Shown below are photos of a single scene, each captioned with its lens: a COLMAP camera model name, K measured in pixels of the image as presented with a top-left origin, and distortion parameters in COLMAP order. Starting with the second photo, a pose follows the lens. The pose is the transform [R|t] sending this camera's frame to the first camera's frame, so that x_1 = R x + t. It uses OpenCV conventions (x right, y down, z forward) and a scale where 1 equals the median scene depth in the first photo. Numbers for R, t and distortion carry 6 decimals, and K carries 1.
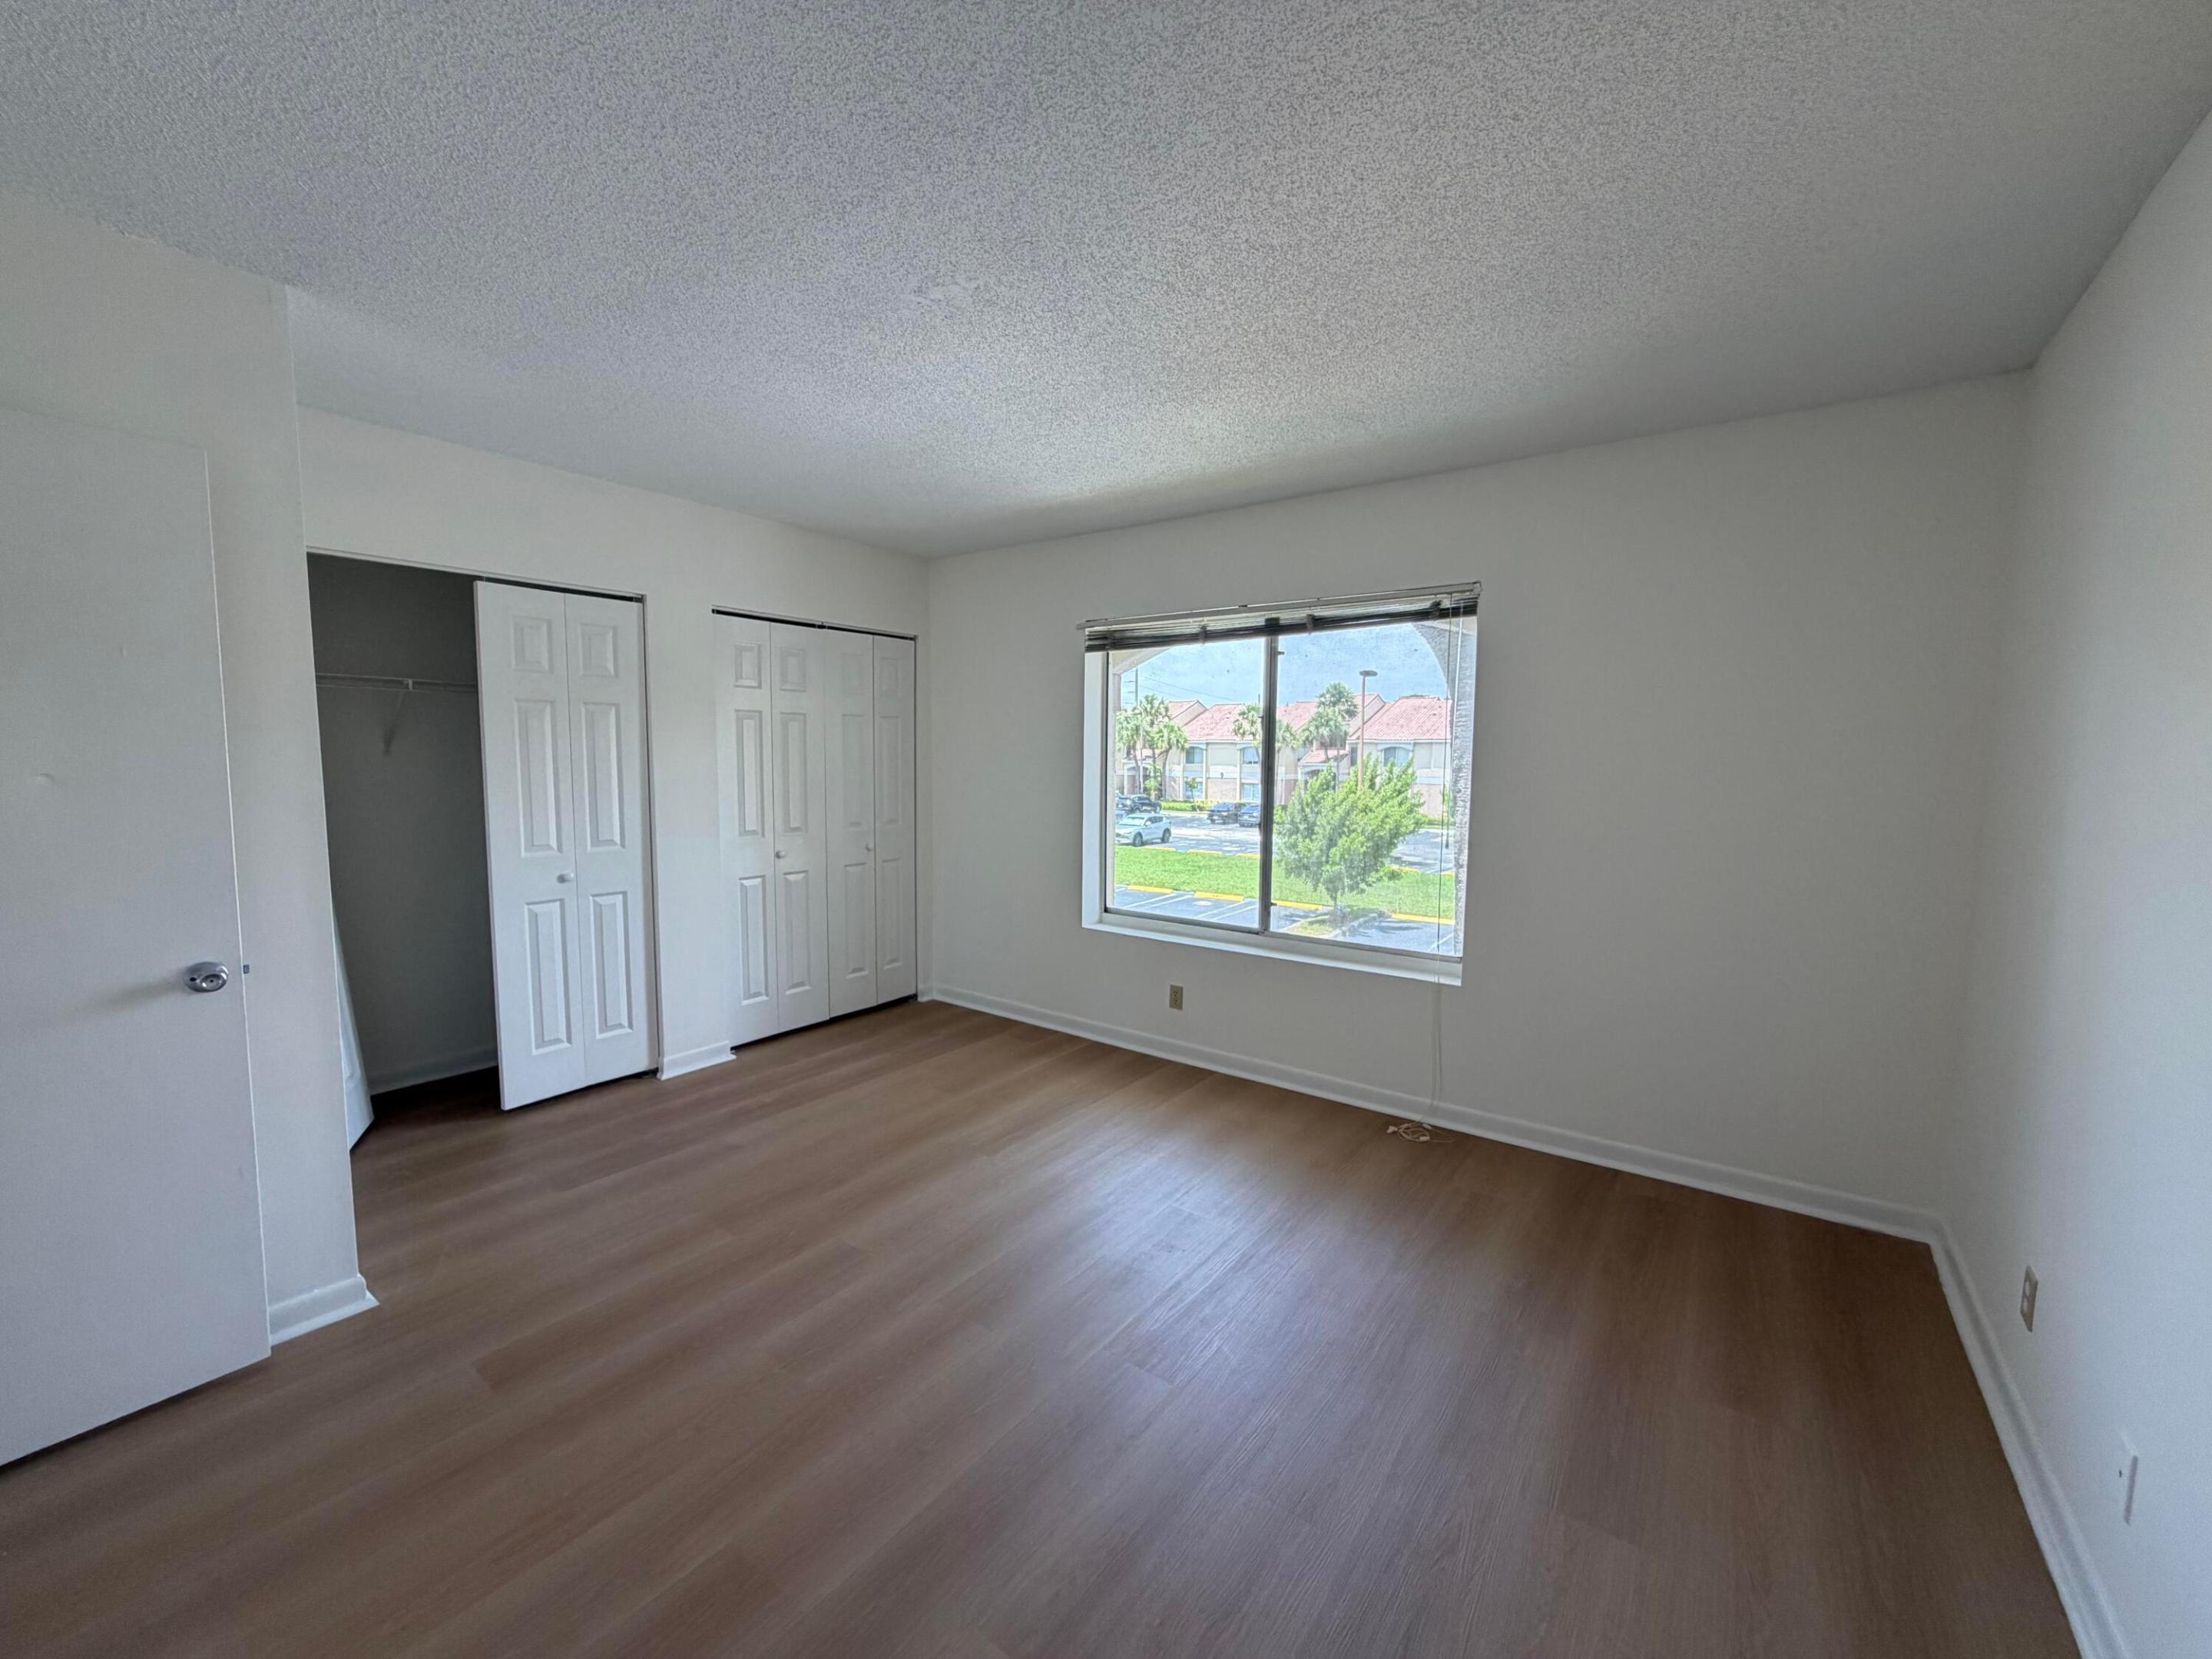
lens RADIAL K [[880.1, 0, 1099.8], [0, 880.1, 834.2], [0, 0, 1]] dist [-0.003789, 0.000481]
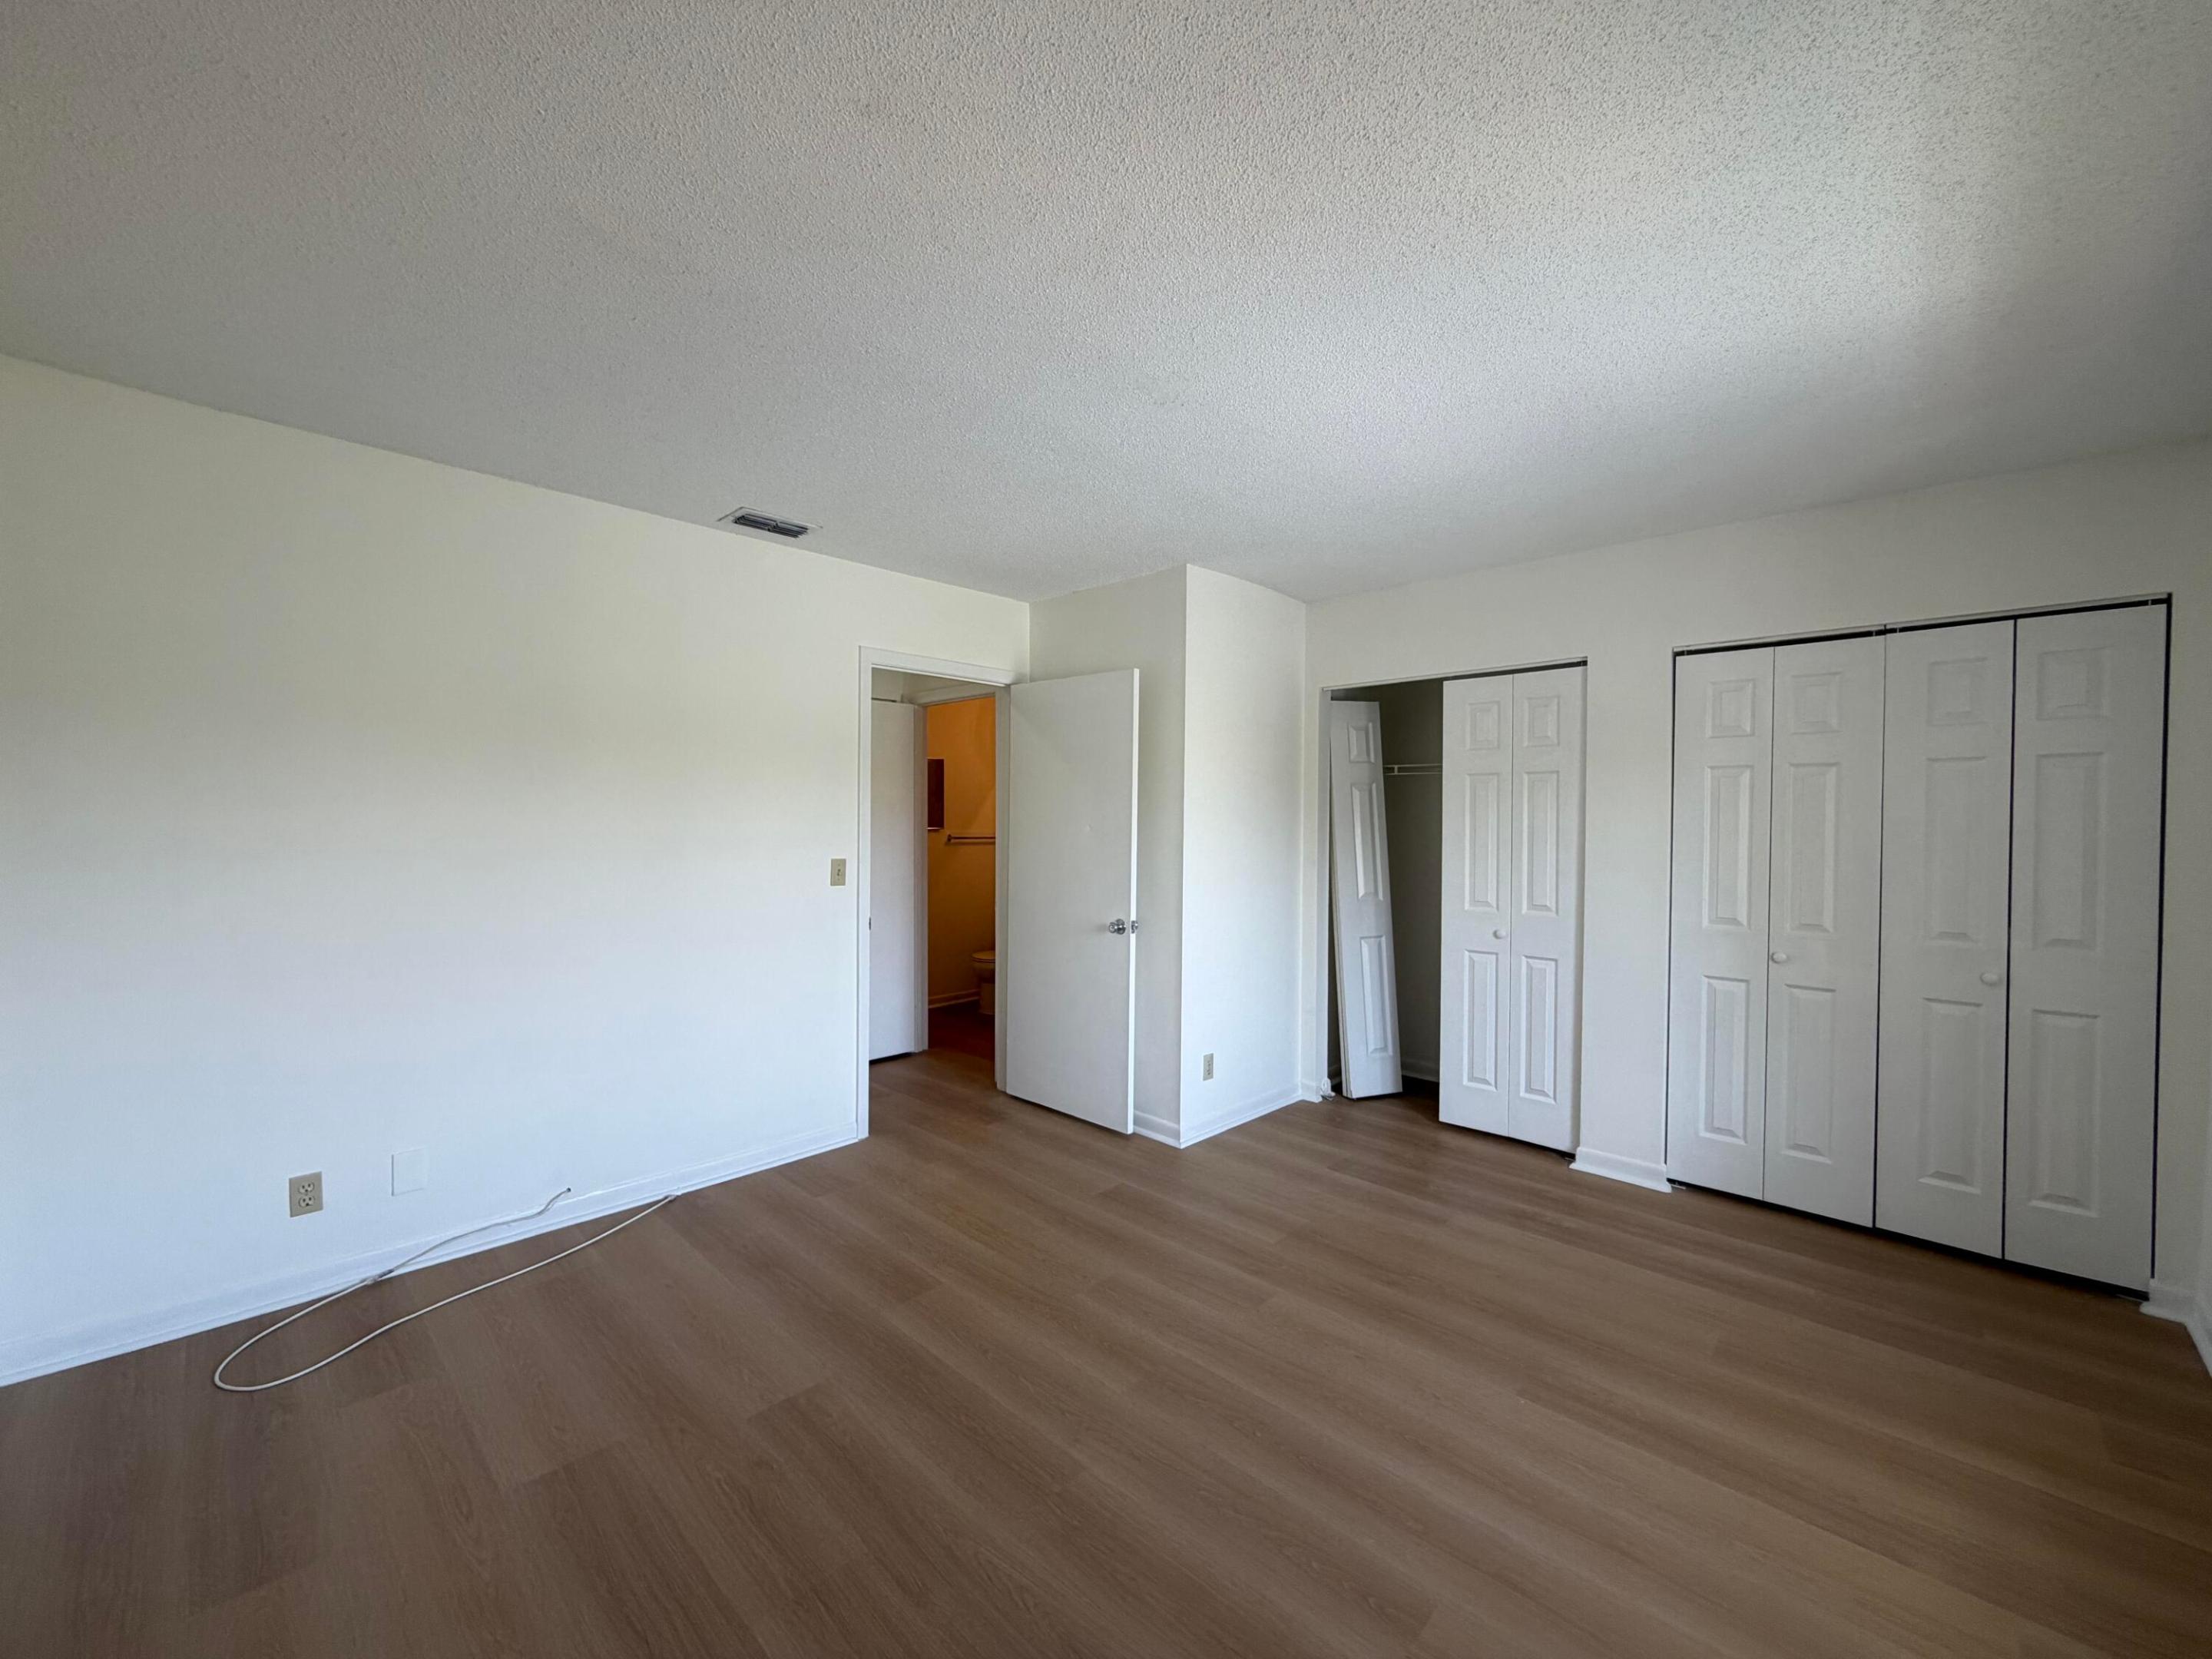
lens RADIAL K [[880.1, 0, 1099.8], [0, 880.1, 834.2], [0, 0, 1]] dist [-0.003789, 0.000481]
pose [[-0.138609, 0.006849, -0.990323, 0.513766], [-0.098756, 0.994896, 0.020703, -0.045184], [0.985411, 0.100670, -0.137226, 0.621250]]
